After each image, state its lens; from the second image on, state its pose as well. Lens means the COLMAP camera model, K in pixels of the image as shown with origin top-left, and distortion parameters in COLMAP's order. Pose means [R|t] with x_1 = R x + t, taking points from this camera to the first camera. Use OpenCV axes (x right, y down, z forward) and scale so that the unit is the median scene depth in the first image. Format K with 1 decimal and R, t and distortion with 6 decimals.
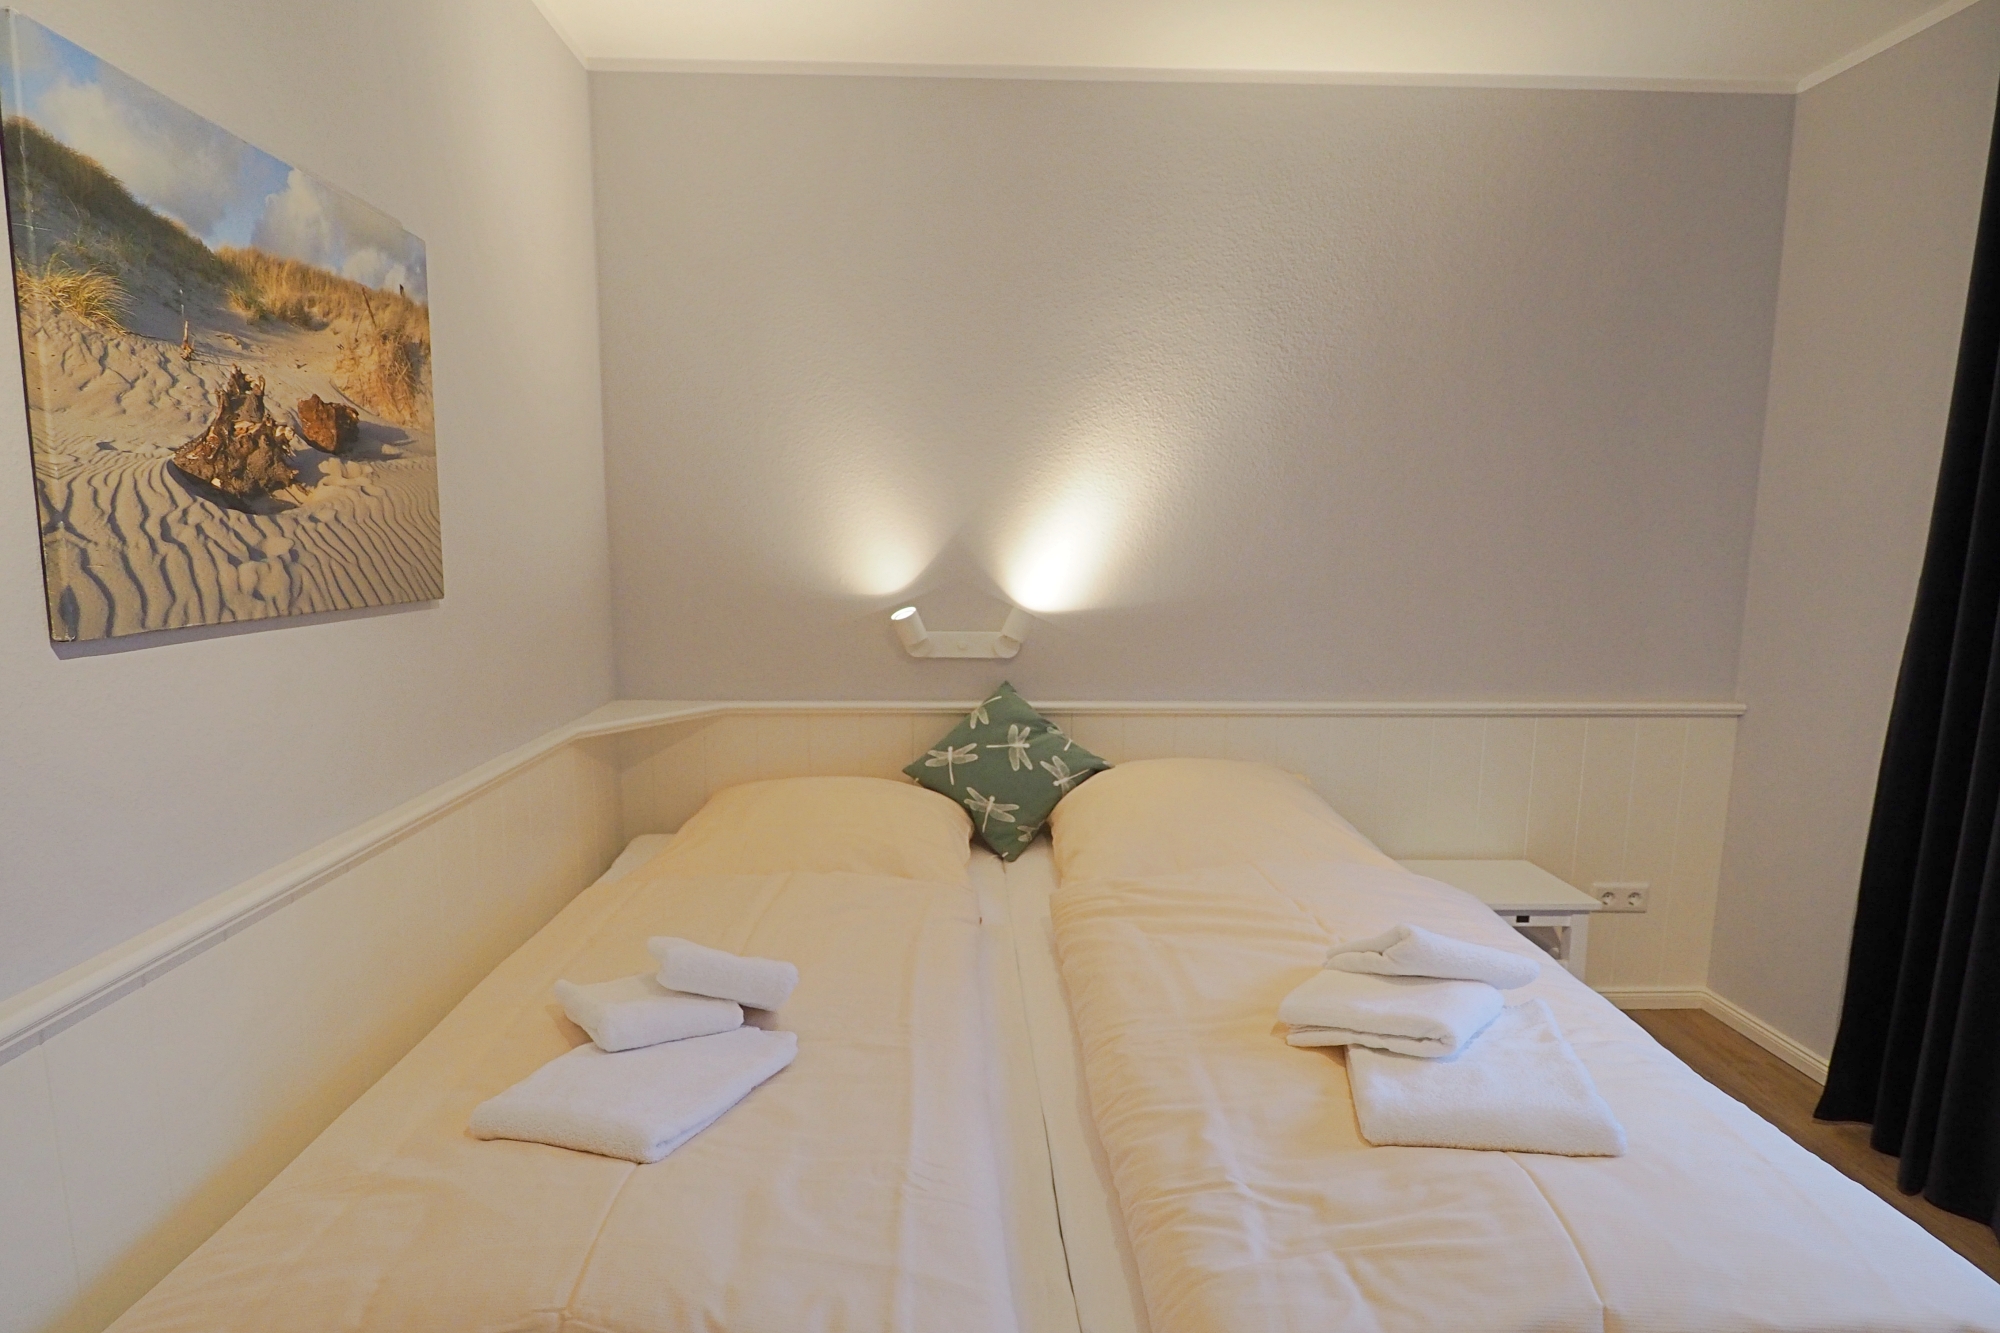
lens RADIAL K [[1160.8, 0, 1000.0], [0, 1160.8, 666.5], [0, 0, 1]] dist [-0.003374, -0.002567]
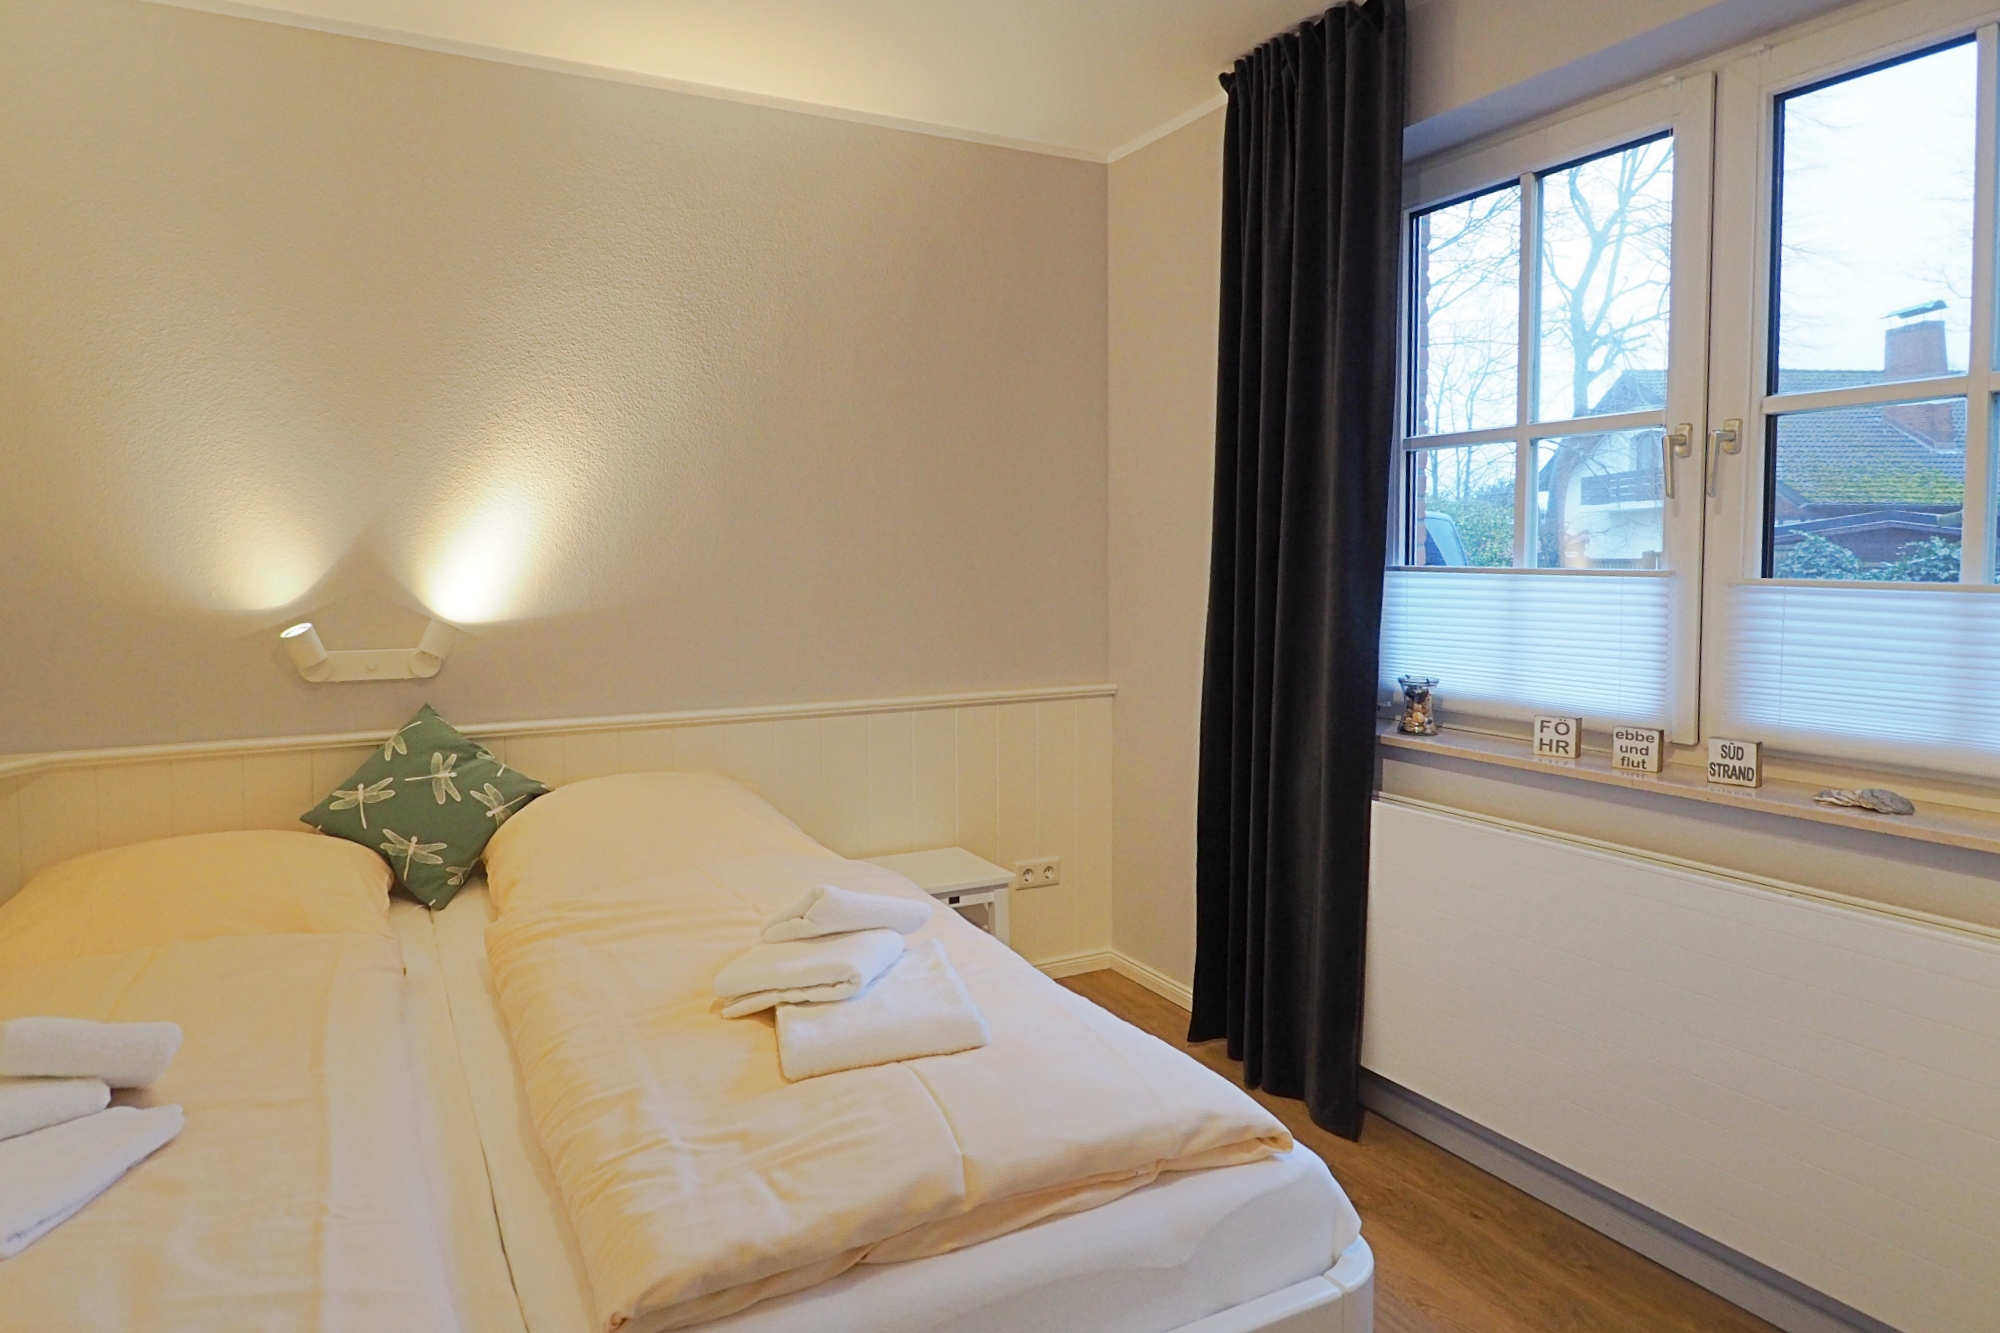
lens RADIAL K [[1493.6, 0, 998.3], [0, 1493.6, 719.1], [0, 0, 1]] dist [-0.000537, -0.007175]
pose [[0.933503, -0.033453, 0.357005, 0.011177], [0.038543, 0.999231, -0.007150, 0.097880], [-0.356492, 0.020434, 0.934075, -0.444619]]
